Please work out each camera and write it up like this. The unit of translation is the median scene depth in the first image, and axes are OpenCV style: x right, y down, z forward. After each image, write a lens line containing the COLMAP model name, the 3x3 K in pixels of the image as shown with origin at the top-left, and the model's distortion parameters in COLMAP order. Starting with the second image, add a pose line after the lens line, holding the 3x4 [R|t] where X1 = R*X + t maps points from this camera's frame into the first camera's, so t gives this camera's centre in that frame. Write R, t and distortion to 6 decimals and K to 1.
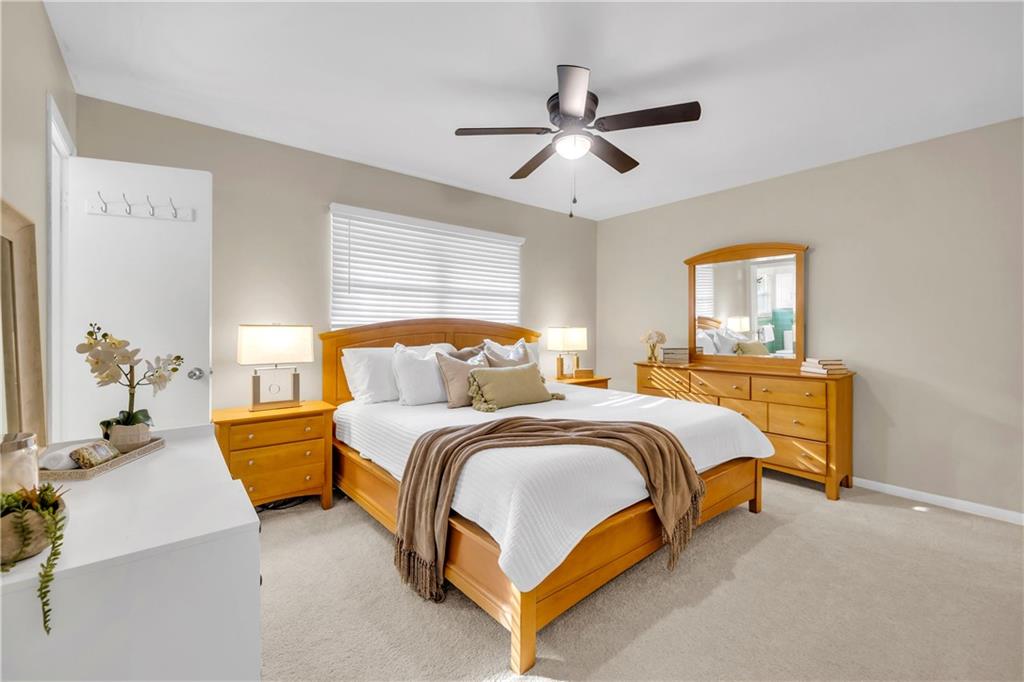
lens RADIAL K [[426.3, 0, 507.7], [0, 426.3, 337.5], [0, 0, 1]] dist [0.000335, -0.000091]
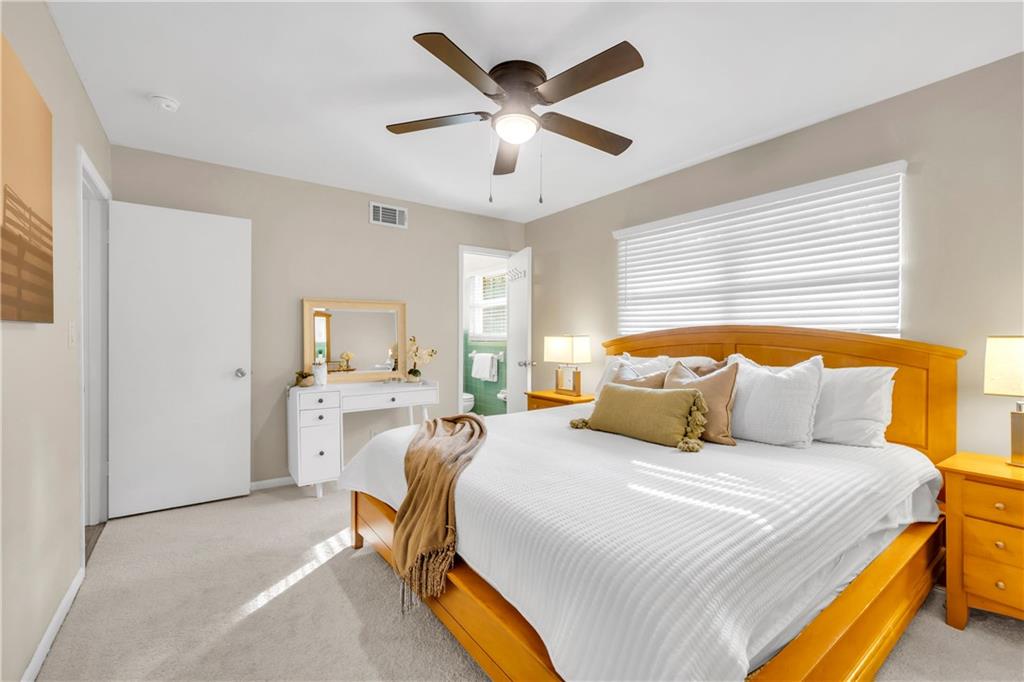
lens RADIAL K [[426.3, 0, 507.7], [0, 426.3, 337.5], [0, 0, 1]] dist [0.000335, -0.000091]
pose [[-0.061932, -0.008877, -0.998041, 0.749880], [-0.034526, 0.999381, -0.006747, -0.005339], [0.997483, 0.034040, -0.062200, 0.756239]]
